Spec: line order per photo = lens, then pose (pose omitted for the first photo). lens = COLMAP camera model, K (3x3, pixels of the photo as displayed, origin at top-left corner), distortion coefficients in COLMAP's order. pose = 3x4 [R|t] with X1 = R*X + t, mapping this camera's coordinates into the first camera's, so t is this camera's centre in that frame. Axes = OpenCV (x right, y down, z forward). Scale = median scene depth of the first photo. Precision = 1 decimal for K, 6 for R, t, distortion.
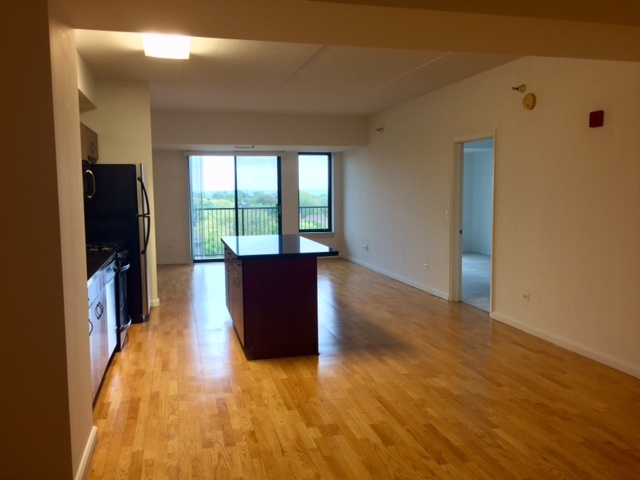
lens RADIAL K [[549.0, 0, 317.7], [0, 549.0, 237.4], [0, 0, 1]] dist [0.085720, -0.127376]
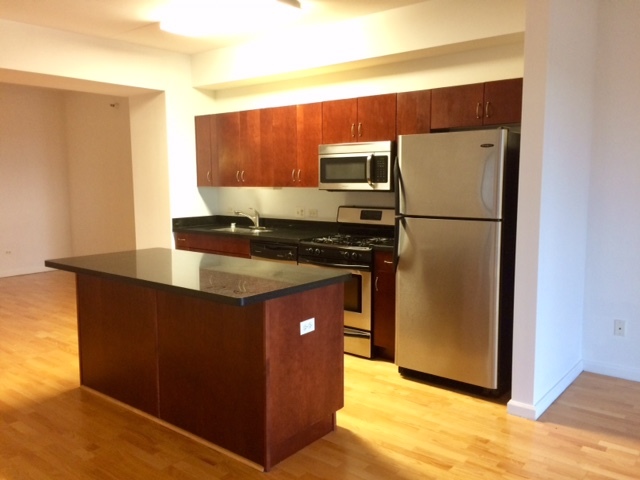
lens RADIAL K [[549.0, 0, 317.7], [0, 549.0, 237.4], [0, 0, 1]] dist [0.085720, -0.127376]
pose [[-0.799979, 0.077930, -0.594945, 0.197561], [-0.042334, 0.981729, 0.185518, -0.170549], [0.598532, 0.173597, -0.782064, 1.888811]]
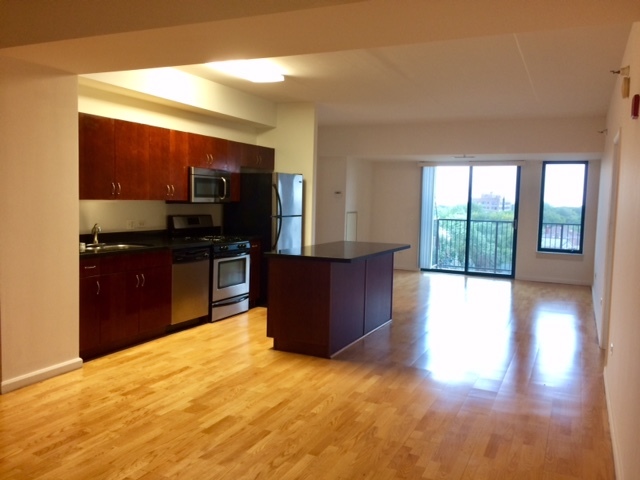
lens RADIAL K [[549.0, 0, 317.7], [0, 549.0, 237.4], [0, 0, 1]] dist [0.085720, -0.127376]
pose [[0.769879, 0.073758, -0.633913, 0.642140], [-0.088580, 0.996034, 0.008312, -0.017063], [0.632012, 0.049752, 0.773360, 0.203088]]
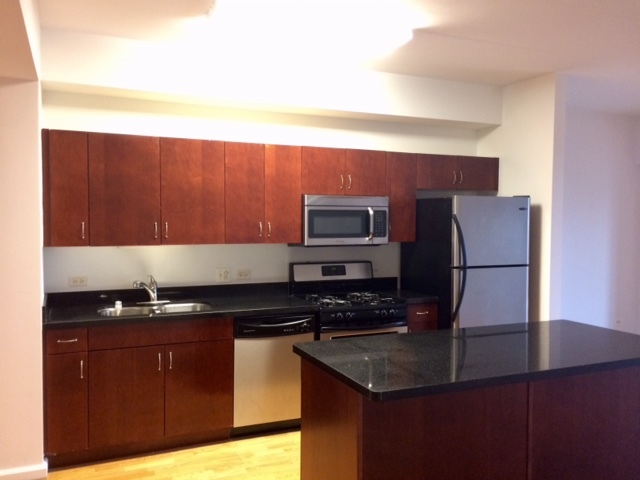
lens RADIAL K [[549.0, 0, 317.7], [0, 549.0, 237.4], [0, 0, 1]] dist [0.085720, -0.127376]
pose [[0.162021, 0.040603, -0.985952, 0.465731], [-0.095503, 0.995108, 0.025287, -0.102932], [0.982155, 0.090065, 0.165106, 0.908919]]
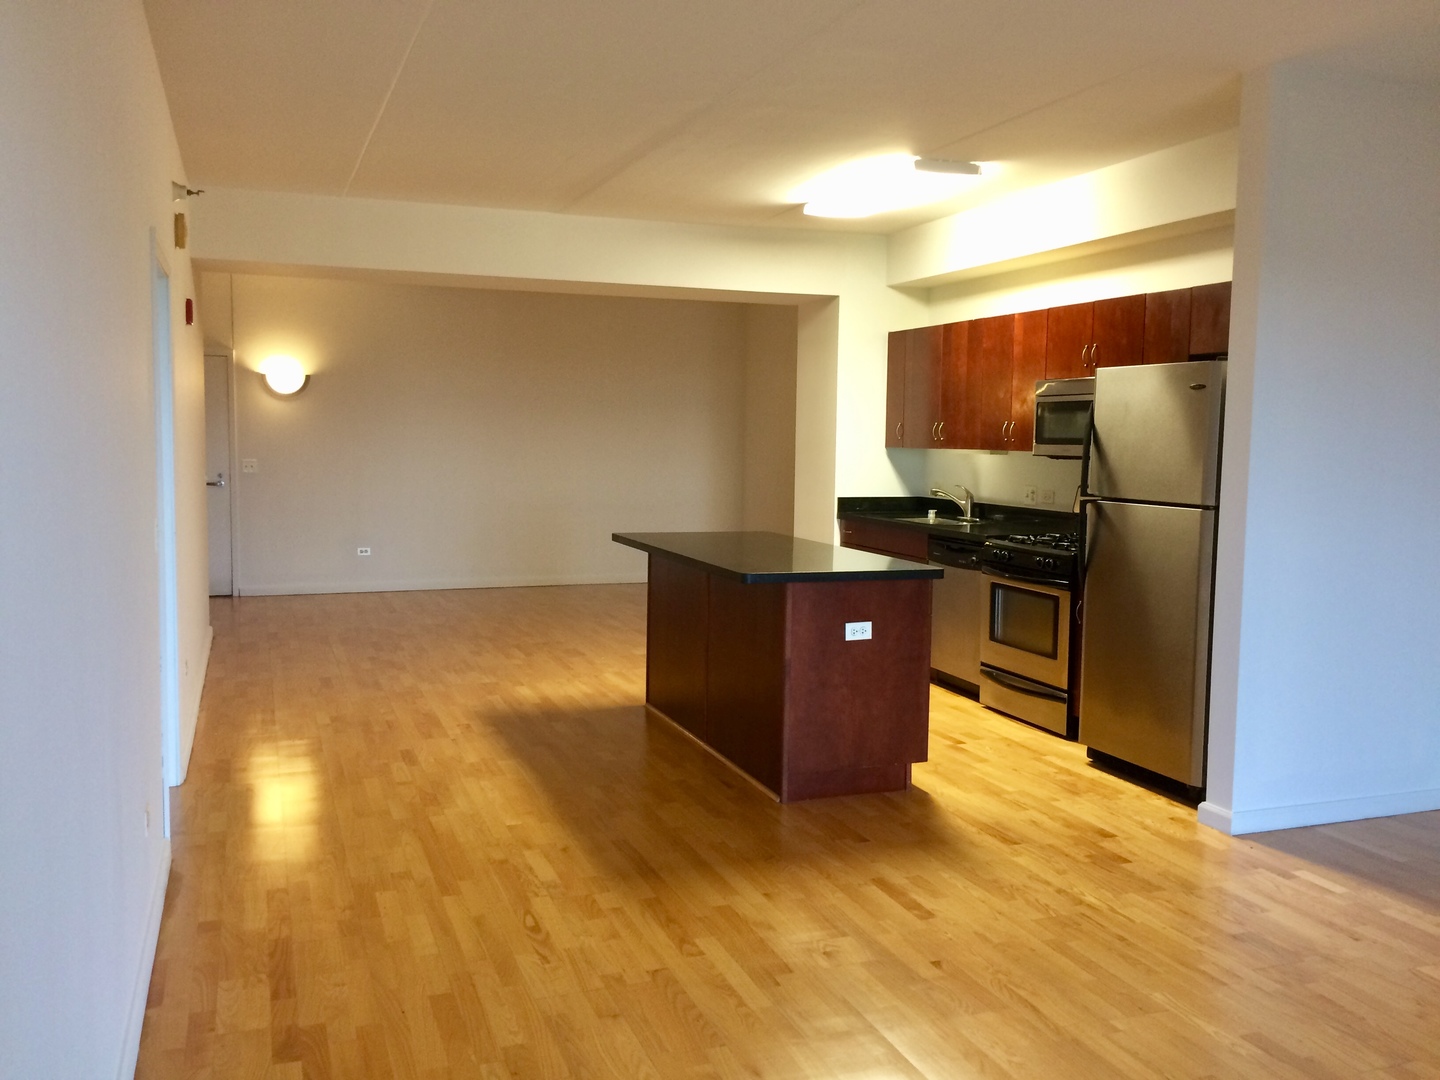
lens RADIAL K [[1235.3, 0, 714.9], [0, 1235.3, 534.1], [0, 0, 1]] dist [0.085720, -0.127376]
pose [[-0.994013, 0.003634, -0.109203, 0.076290], [-0.015404, 0.984804, 0.172986, -0.216263], [0.108172, 0.173632, -0.978852, 2.418313]]
